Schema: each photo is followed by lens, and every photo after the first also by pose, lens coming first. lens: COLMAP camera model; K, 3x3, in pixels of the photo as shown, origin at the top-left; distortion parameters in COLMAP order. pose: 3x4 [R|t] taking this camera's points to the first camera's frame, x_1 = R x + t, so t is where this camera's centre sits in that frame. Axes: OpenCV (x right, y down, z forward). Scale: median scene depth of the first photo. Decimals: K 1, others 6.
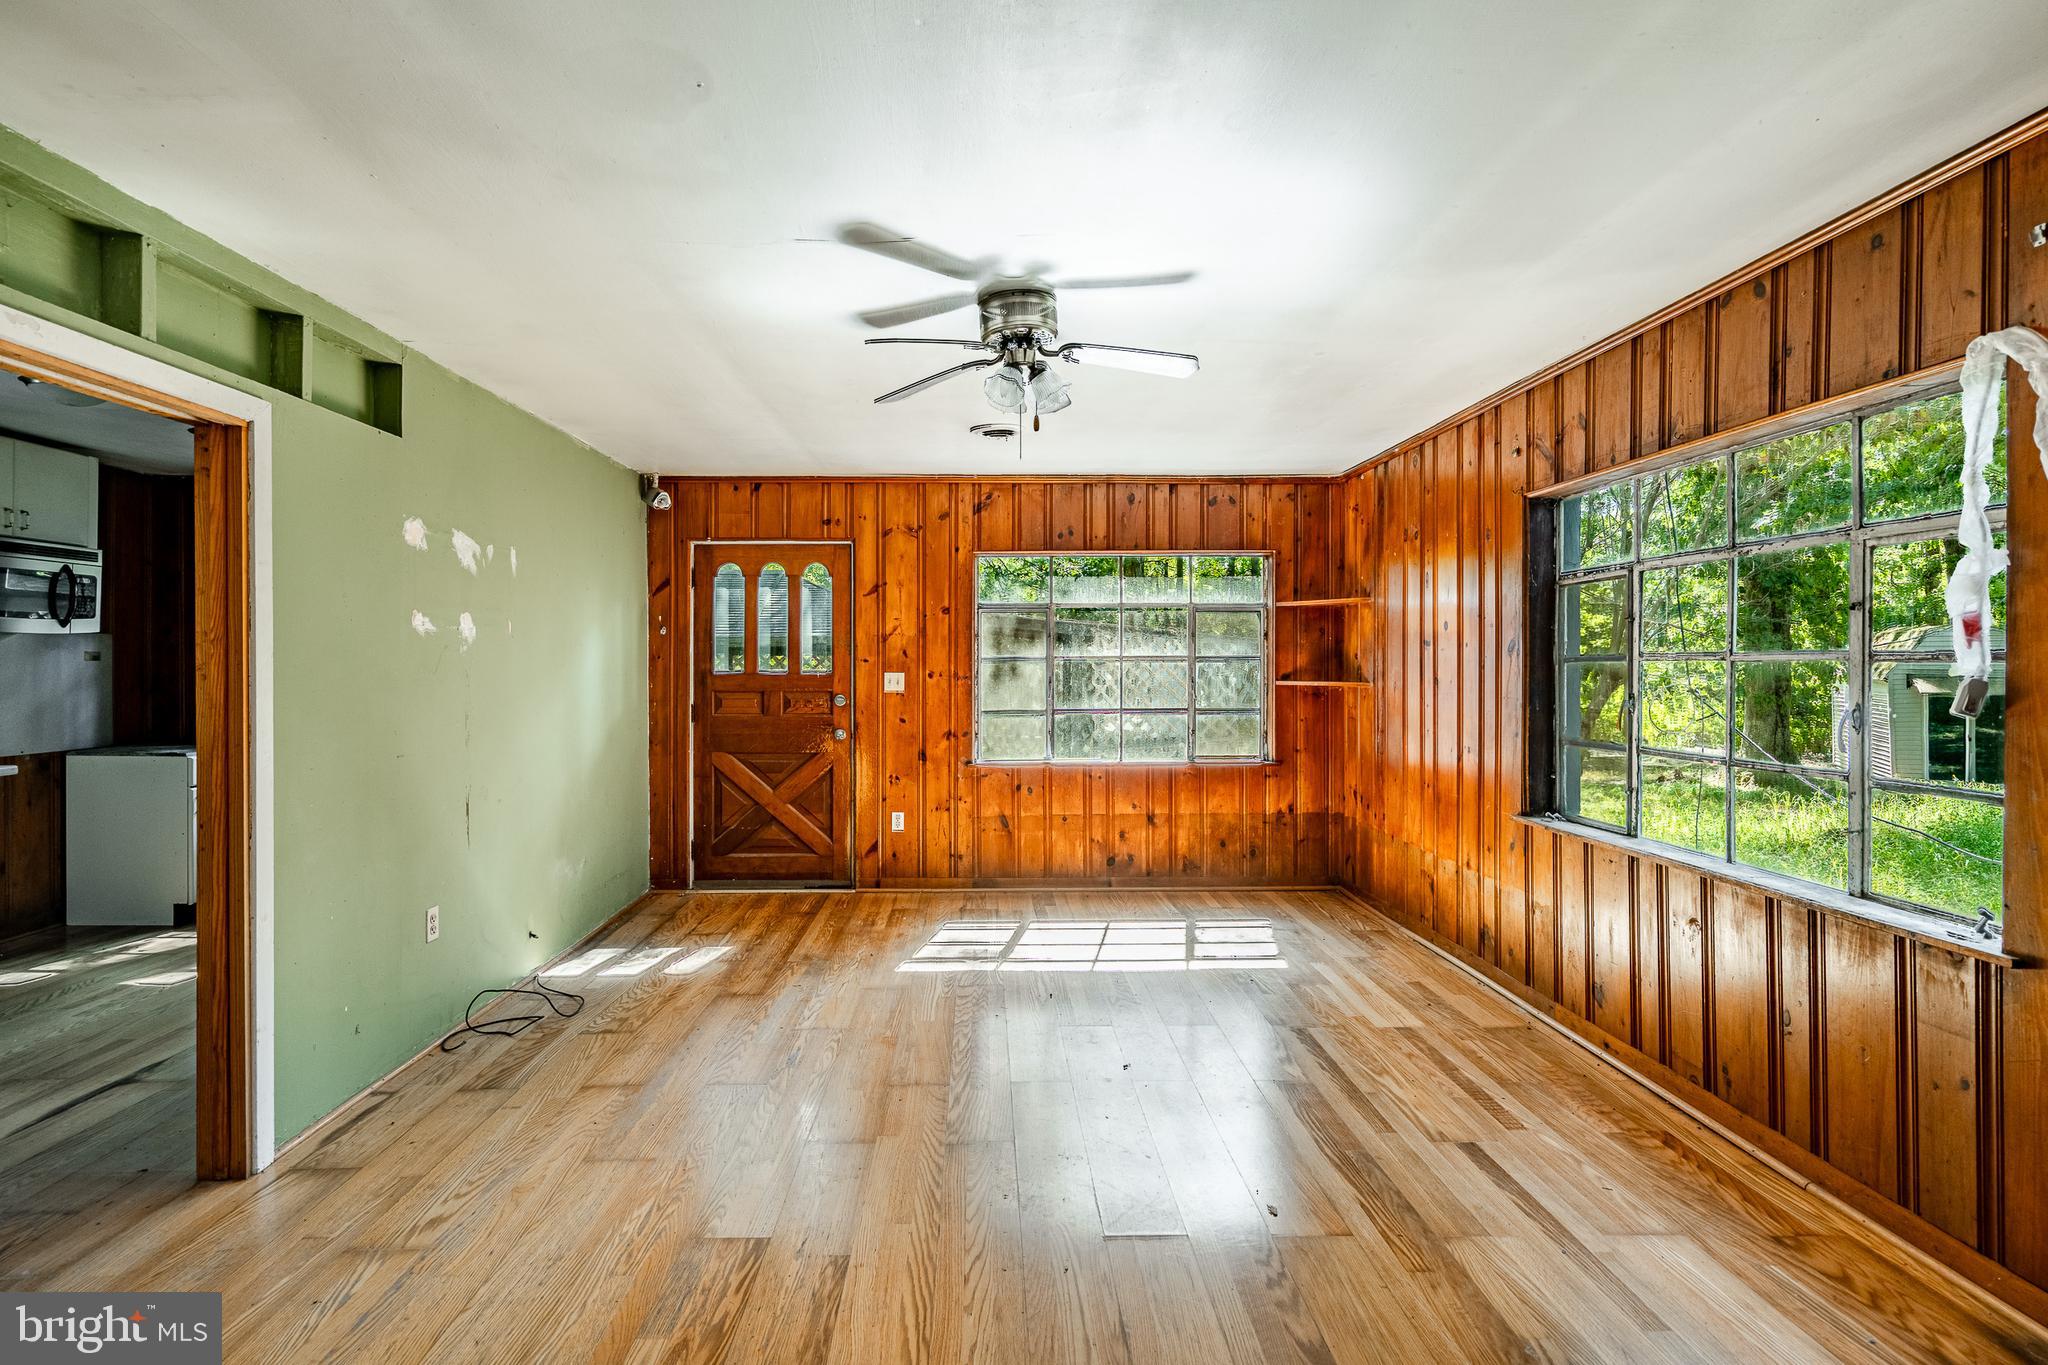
lens RADIAL K [[957.1, 0, 1016.8], [0, 957.1, 663.6], [0, 0, 1]] dist [0.015176, -0.000613]
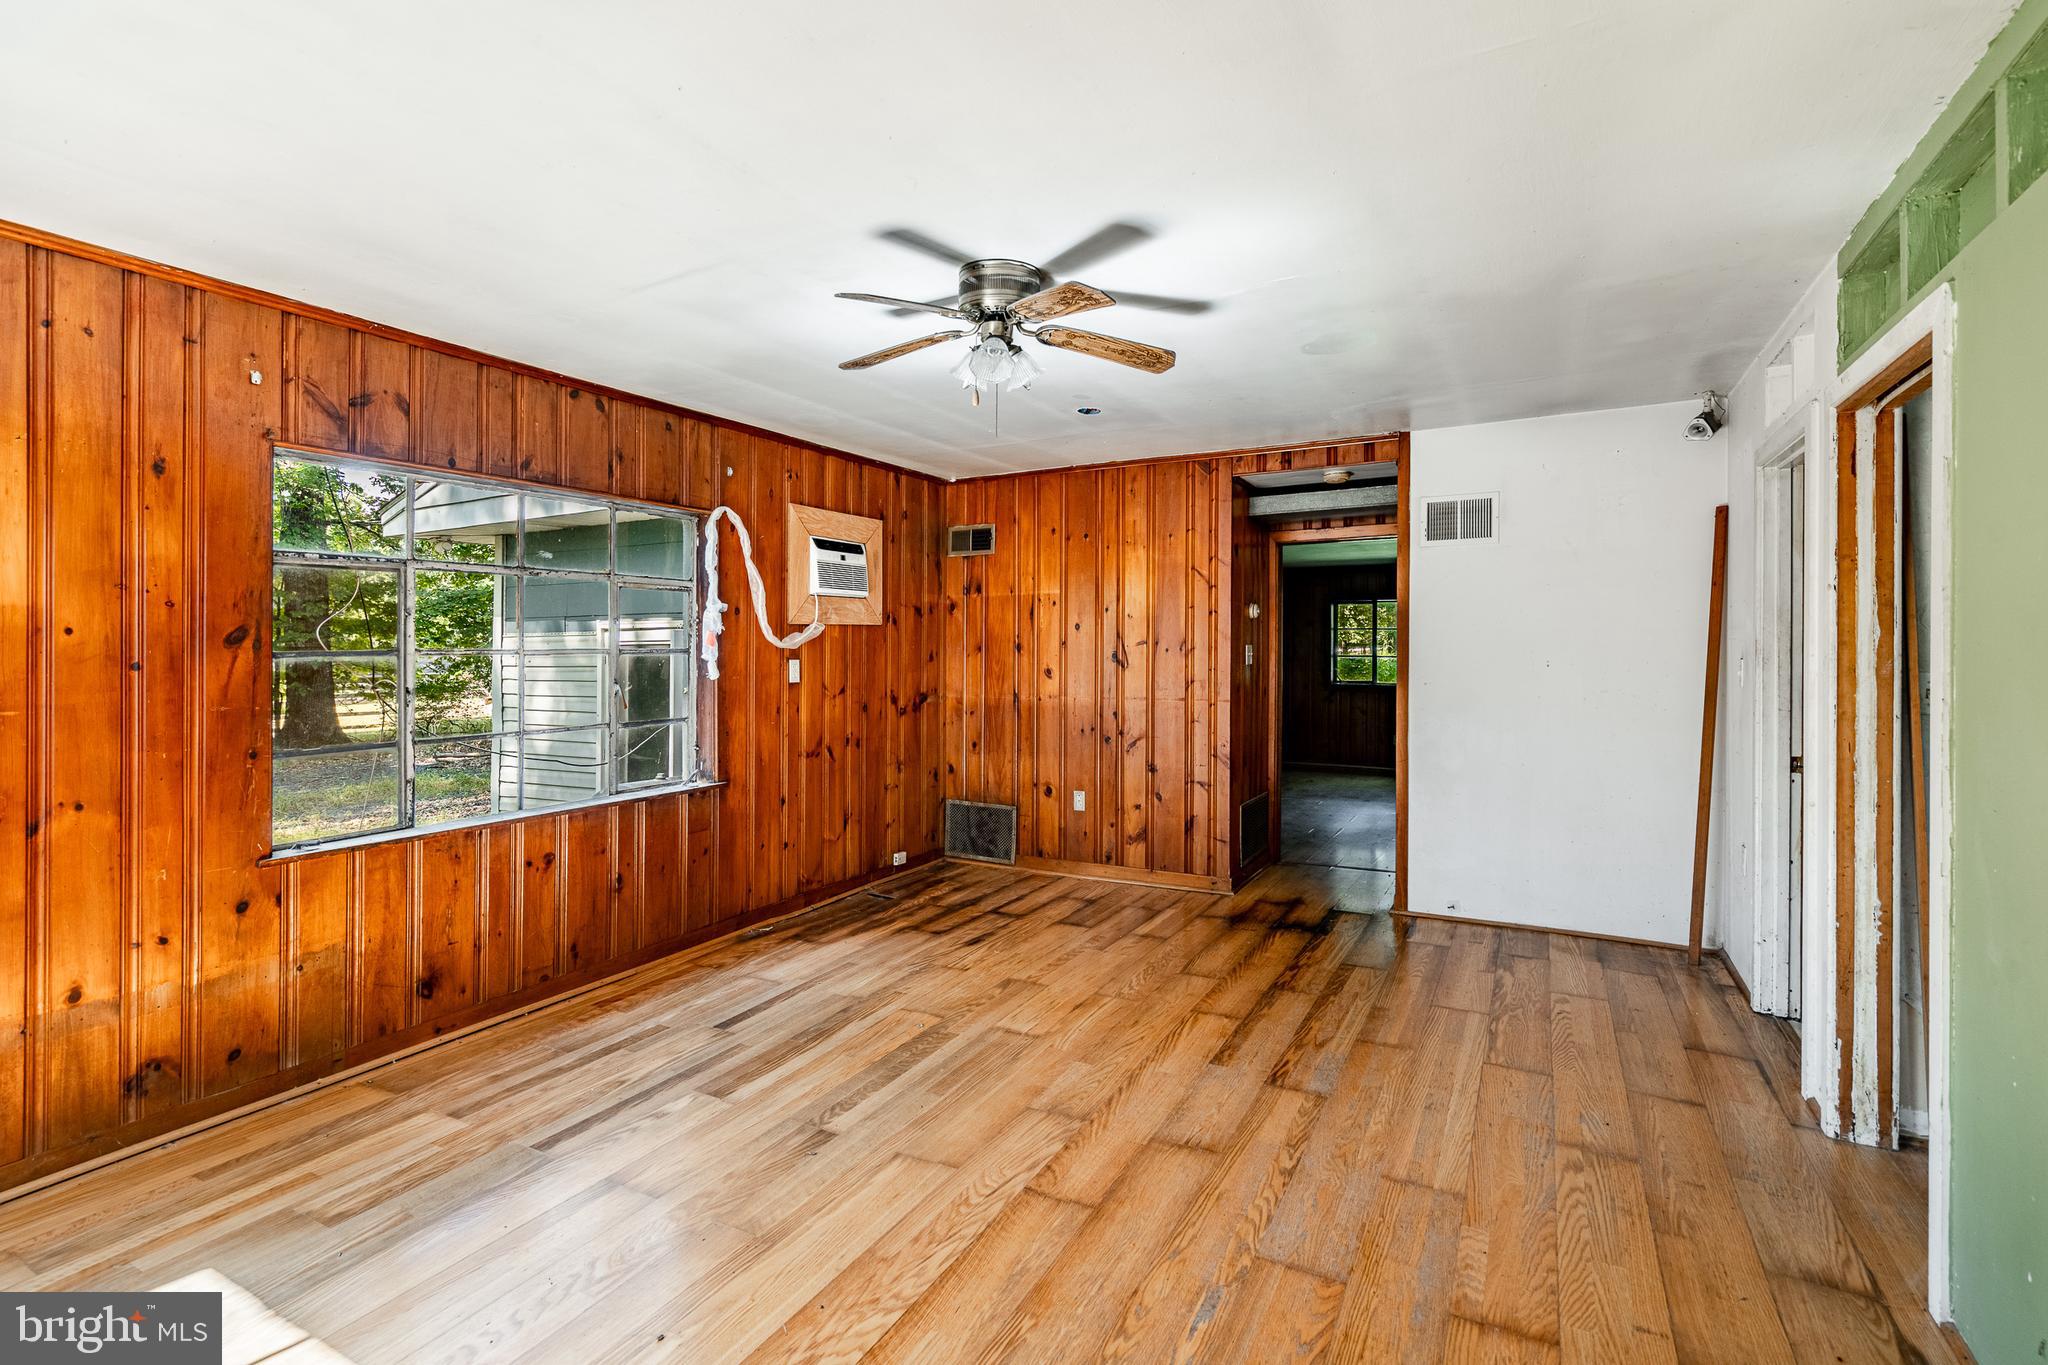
lens RADIAL K [[957.1, 0, 996.6], [0, 957.1, 652.9], [0, 0, 1]] dist [0.015176, -0.000613]
pose [[-0.847463, 0.007546, 0.530801, -0.479037], [0.010567, 0.999941, 0.002655, -0.001021], [-0.530750, 0.007859, -0.847492, 1.701141]]
